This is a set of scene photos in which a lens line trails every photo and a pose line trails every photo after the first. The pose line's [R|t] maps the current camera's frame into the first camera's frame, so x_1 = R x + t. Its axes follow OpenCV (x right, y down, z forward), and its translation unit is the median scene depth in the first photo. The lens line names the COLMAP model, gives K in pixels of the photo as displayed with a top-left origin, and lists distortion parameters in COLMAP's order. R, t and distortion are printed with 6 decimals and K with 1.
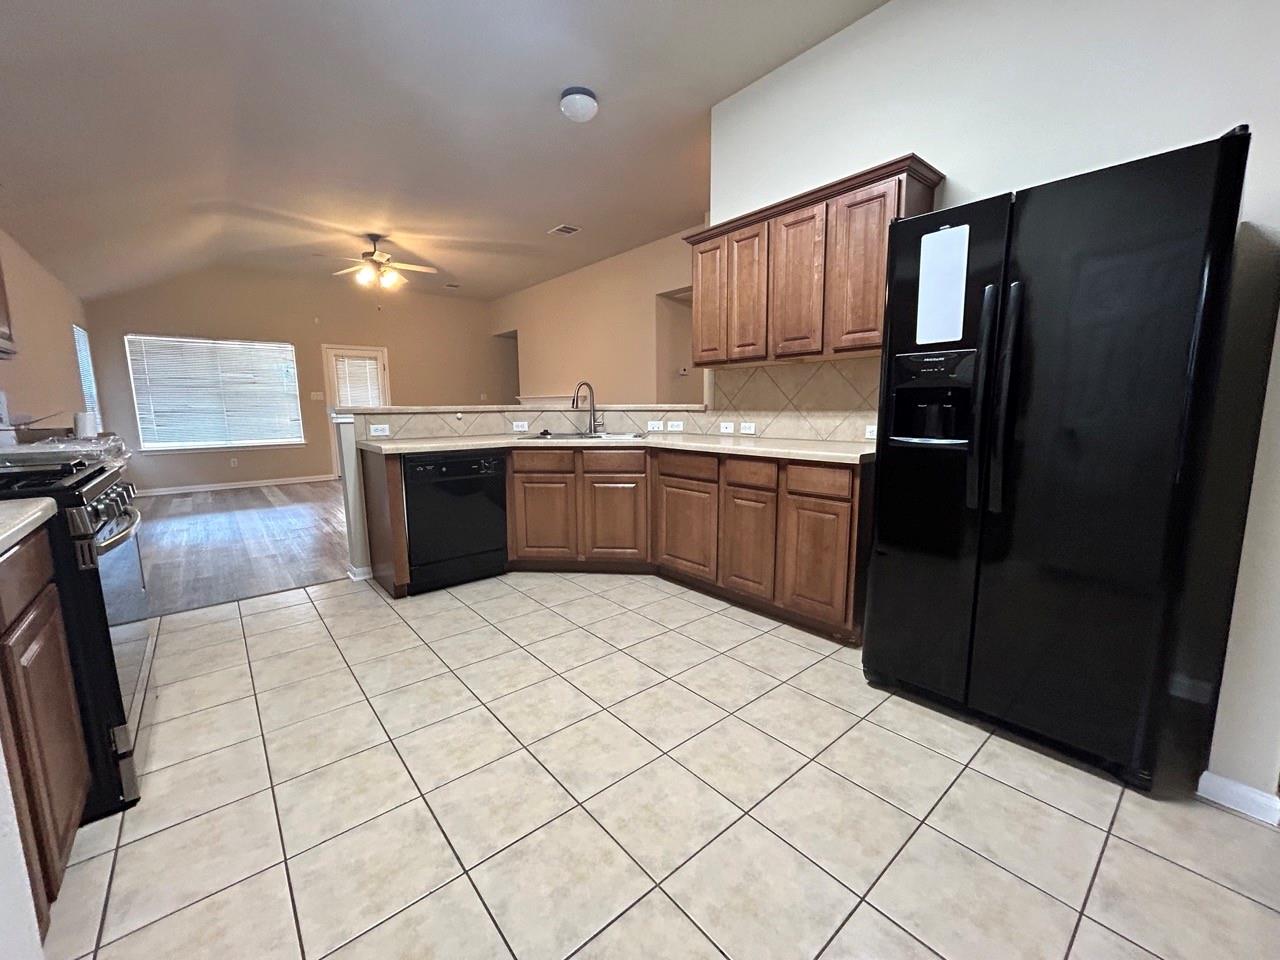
lens RADIAL K [[516.0, 0, 644.2], [0, 516.0, 482.8], [0, 0, 1]] dist [0.012766, -0.000002]
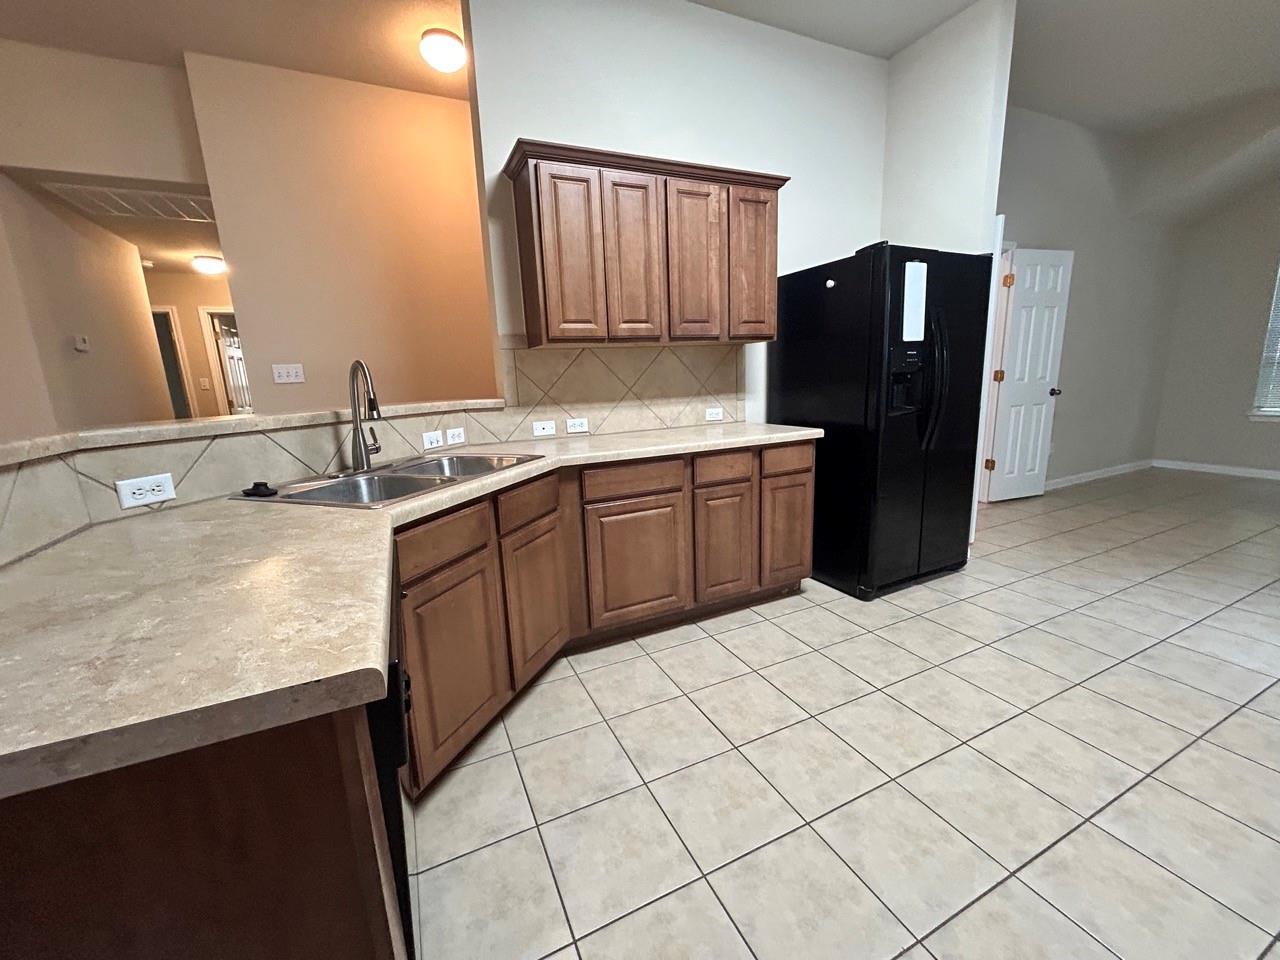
lens RADIAL K [[516.0, 0, 644.2], [0, 516.0, 482.8], [0, 0, 1]] dist [0.012766, -0.000002]
pose [[0.255274, -0.196754, 0.946638, -0.631055], [0.180343, 0.971583, 0.153307, -0.143297], [-0.949901, 0.131584, 0.283503, 0.800310]]
